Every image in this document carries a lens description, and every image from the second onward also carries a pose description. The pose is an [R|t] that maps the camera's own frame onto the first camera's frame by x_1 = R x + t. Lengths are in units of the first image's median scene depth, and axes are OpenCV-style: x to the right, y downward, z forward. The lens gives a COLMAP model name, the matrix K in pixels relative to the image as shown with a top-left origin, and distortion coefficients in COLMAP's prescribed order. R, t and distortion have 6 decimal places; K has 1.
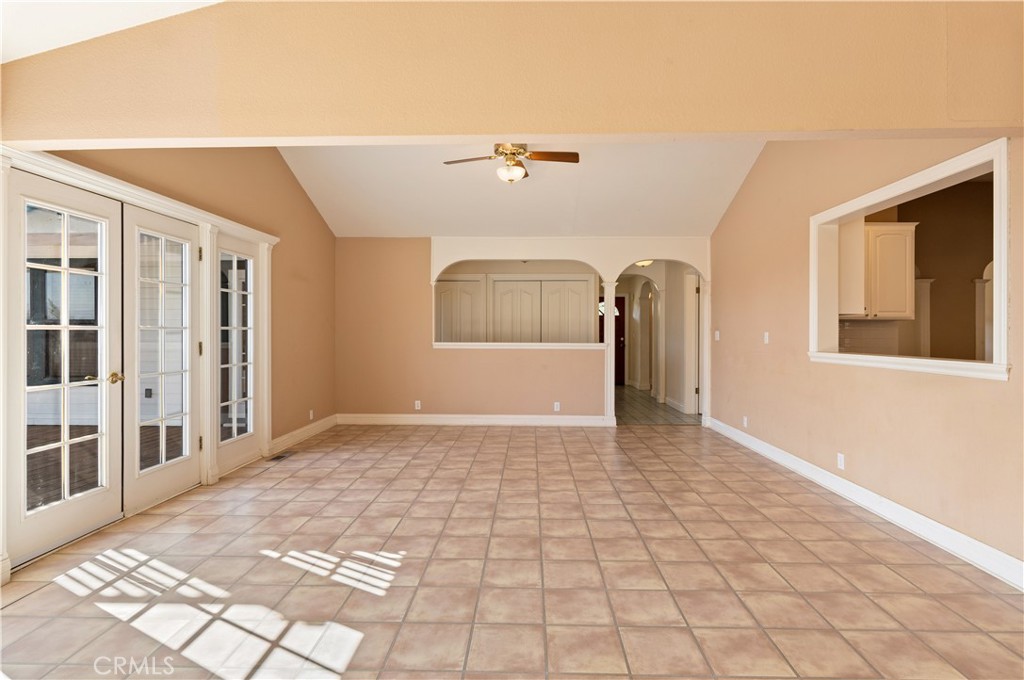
lens RADIAL K [[517.8, 0, 514.0], [0, 517.8, 334.4], [0, 0, 1]] dist [-0.004618, 0.001332]
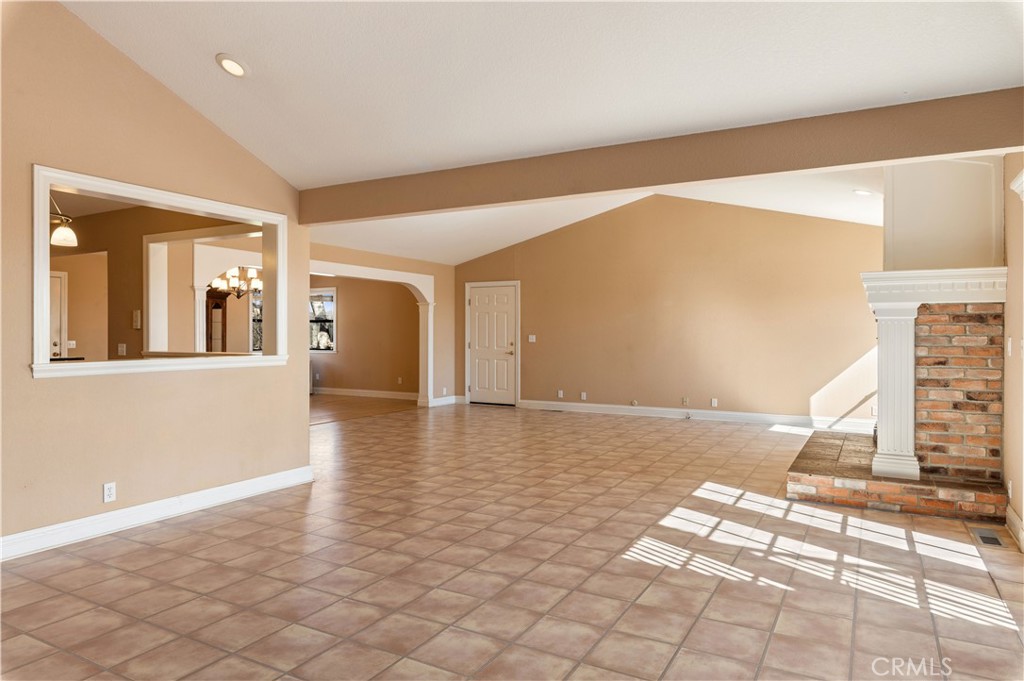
lens RADIAL K [[653.8, 0, 517.5], [0, 653.8, 336.9], [0, 0, 1]] dist [0.004752, -0.000071]
pose [[-0.890179, -0.007143, 0.455554, -0.415211], [-0.002917, 0.999946, 0.009979, -0.013599], [-0.455601, 0.007554, -0.890152, 1.617981]]
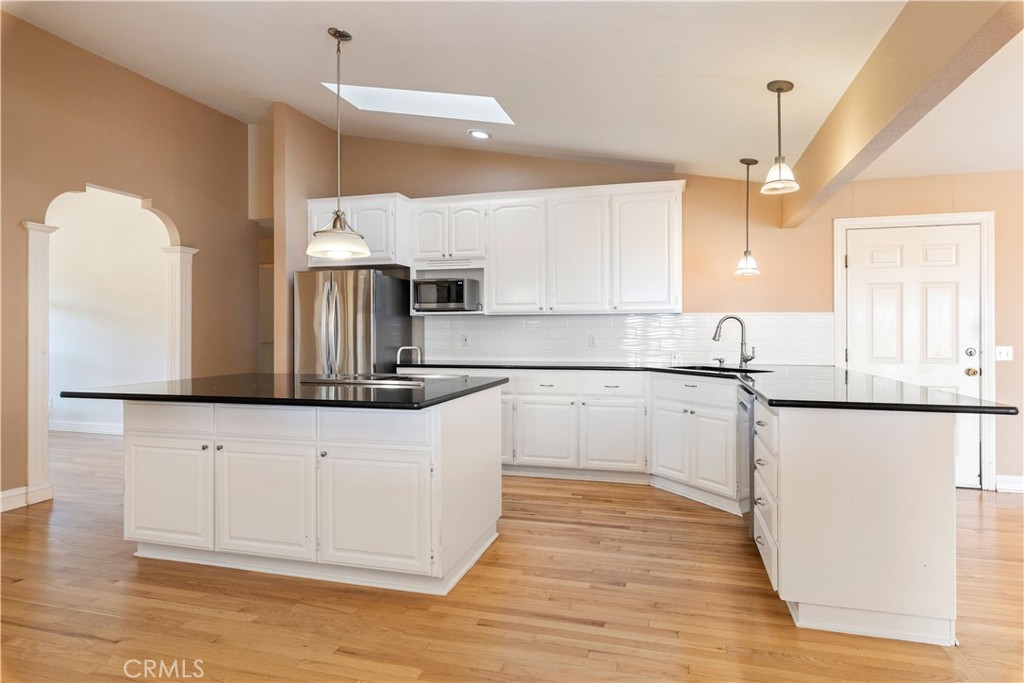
lens RADIAL K [[576.9, 0, 536.0], [0, 576.9, 326.5], [0, 0, 1]] dist [-0.005050, 0.001127]
pose [[0.239248, 0.000990, 0.970958, 0.929764], [0.005415, 0.999983, -0.002354, -0.009503], [-0.970943, 0.005821, 0.239239, 0.786187]]
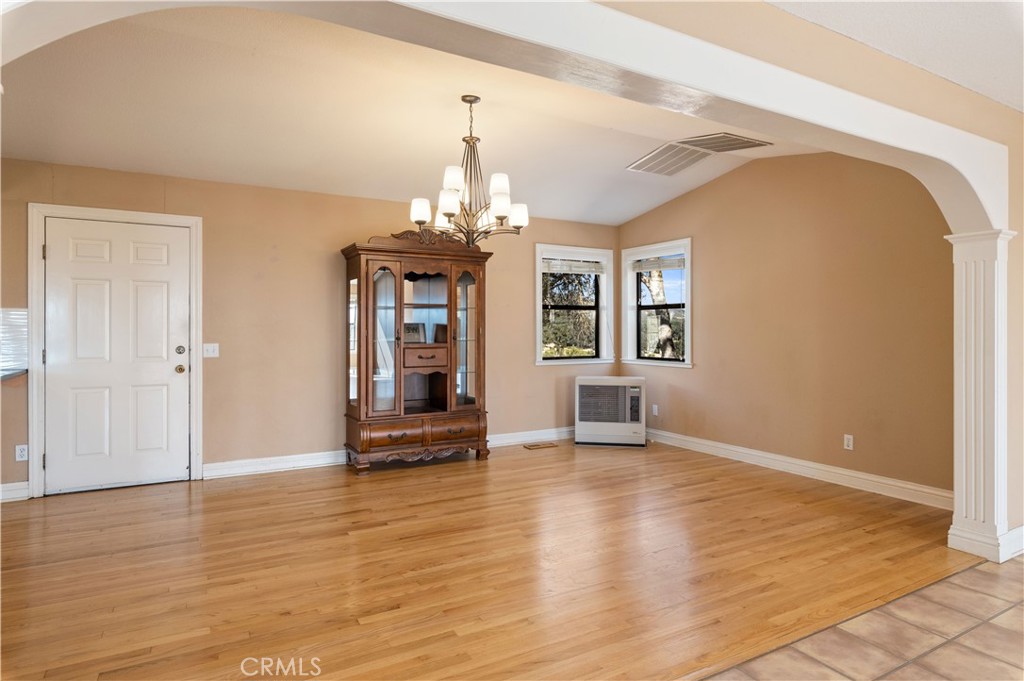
lens RADIAL K [[576.9, 0, 510.8], [0, 576.9, 333.3], [0, 0, 1]] dist [-0.005050, 0.001127]
pose [[-0.520248, -0.004822, 0.854002, 0.878246], [0.003797, 0.999961, 0.007959, 0.002074], [-0.854007, 0.007383, -0.520209, 0.262977]]
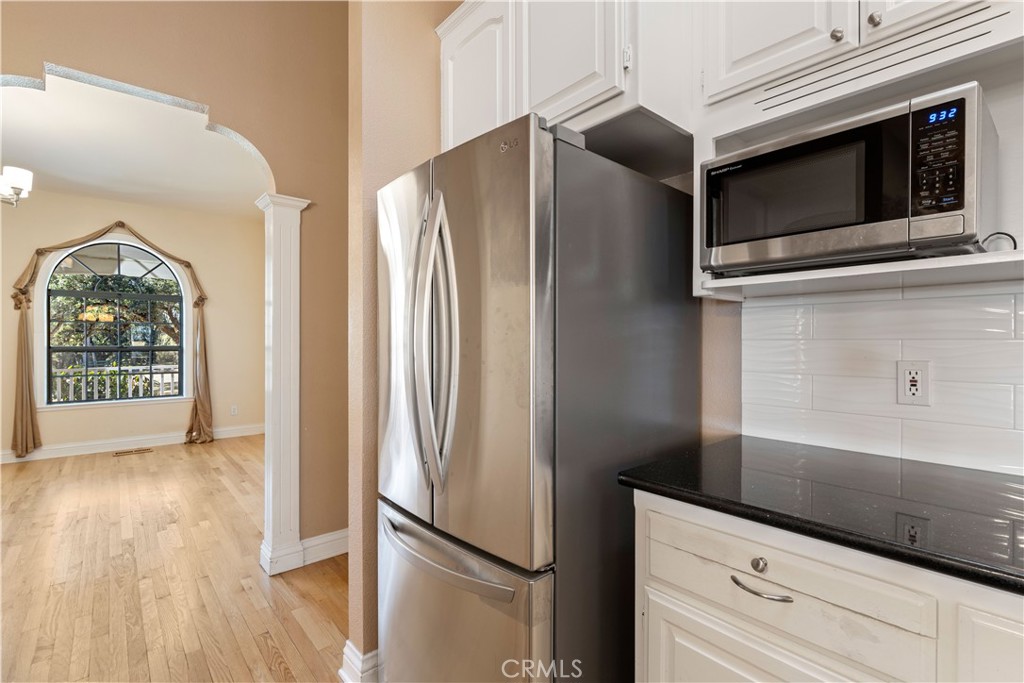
lens RADIAL K [[485.5, 0, 513.0], [0, 485.5, 340.3], [0, 0, 1]] dist [-0.004388, -0.000179]
pose [[0.746686, -0.004963, 0.665158, 1.858769], [0.005476, 0.999984, 0.001315, -0.009488], [-0.665154, 0.002660, 0.746701, 1.229756]]
